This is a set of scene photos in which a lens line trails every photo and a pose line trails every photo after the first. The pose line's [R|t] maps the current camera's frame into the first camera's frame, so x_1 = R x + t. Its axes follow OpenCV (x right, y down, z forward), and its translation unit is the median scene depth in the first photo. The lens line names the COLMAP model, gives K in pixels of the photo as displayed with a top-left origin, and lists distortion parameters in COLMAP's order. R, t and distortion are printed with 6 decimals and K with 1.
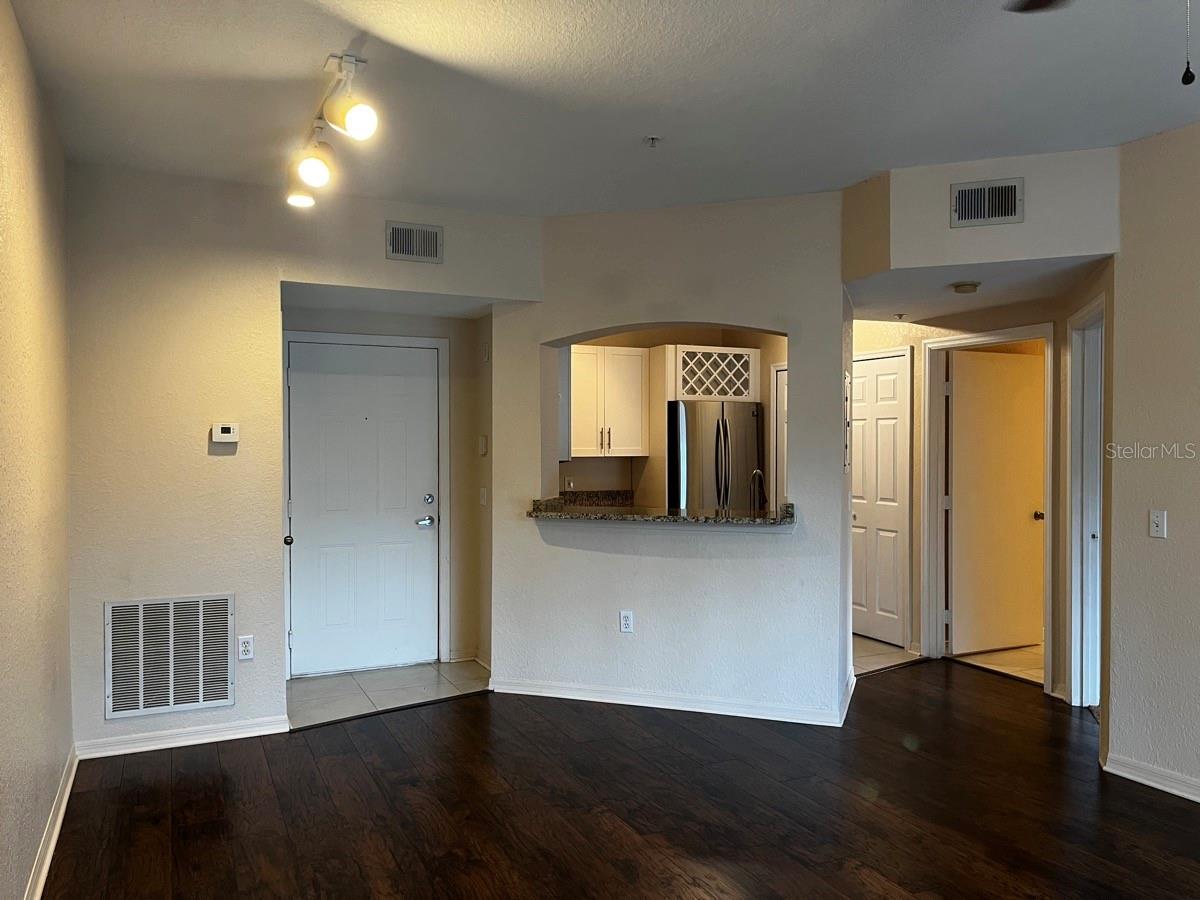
lens RADIAL K [[911.9, 0, 605.6], [0, 911.9, 457.4], [0, 0, 1]] dist [0.035769, -0.003242]
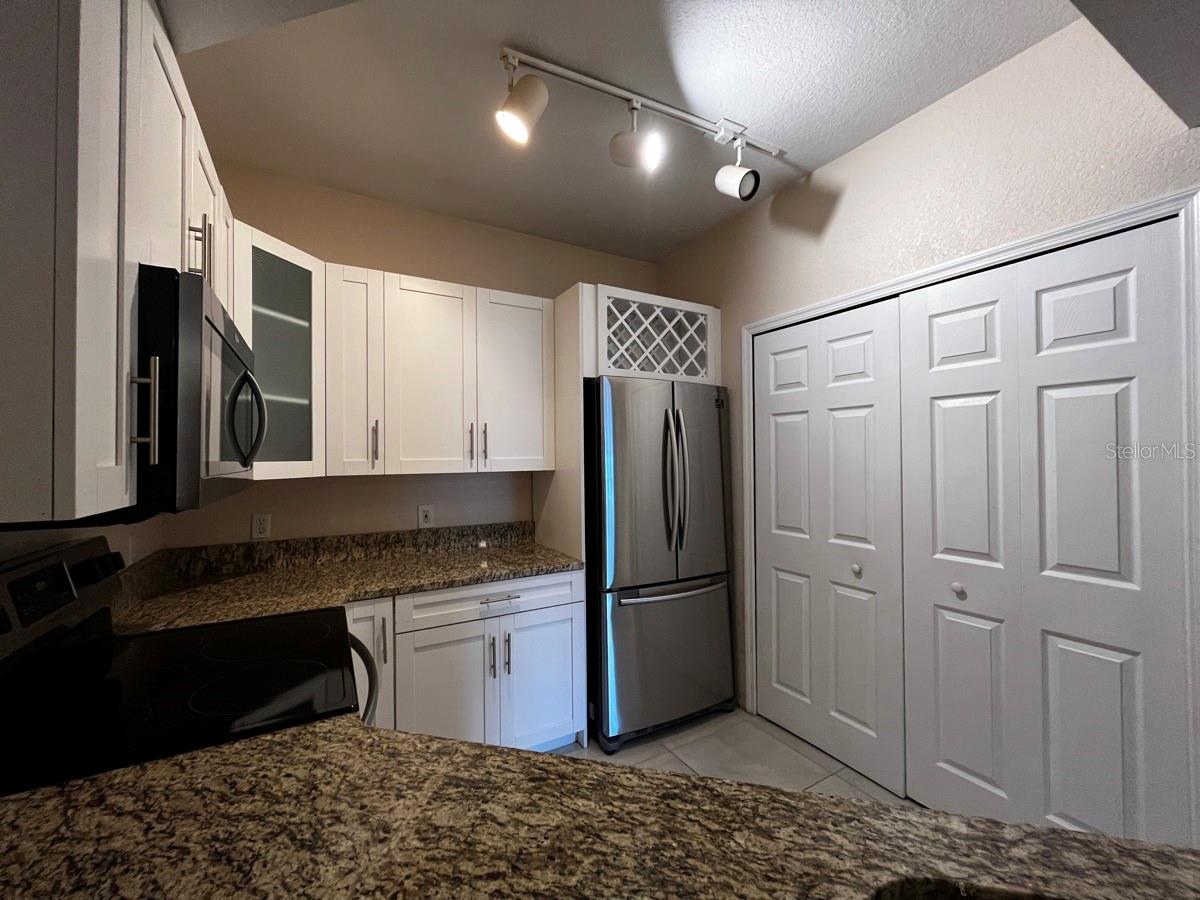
lens RADIAL K [[484.7, 0, 597.0], [0, 484.7, 451.0], [0, 0, 1]] dist [-0.003214, 0.000393]
pose [[0.996762, -0.007467, 0.080062, 0.050792], [0.009668, 0.999585, -0.027137, -0.005329], [-0.079826, 0.027823, 0.996420, 0.677693]]
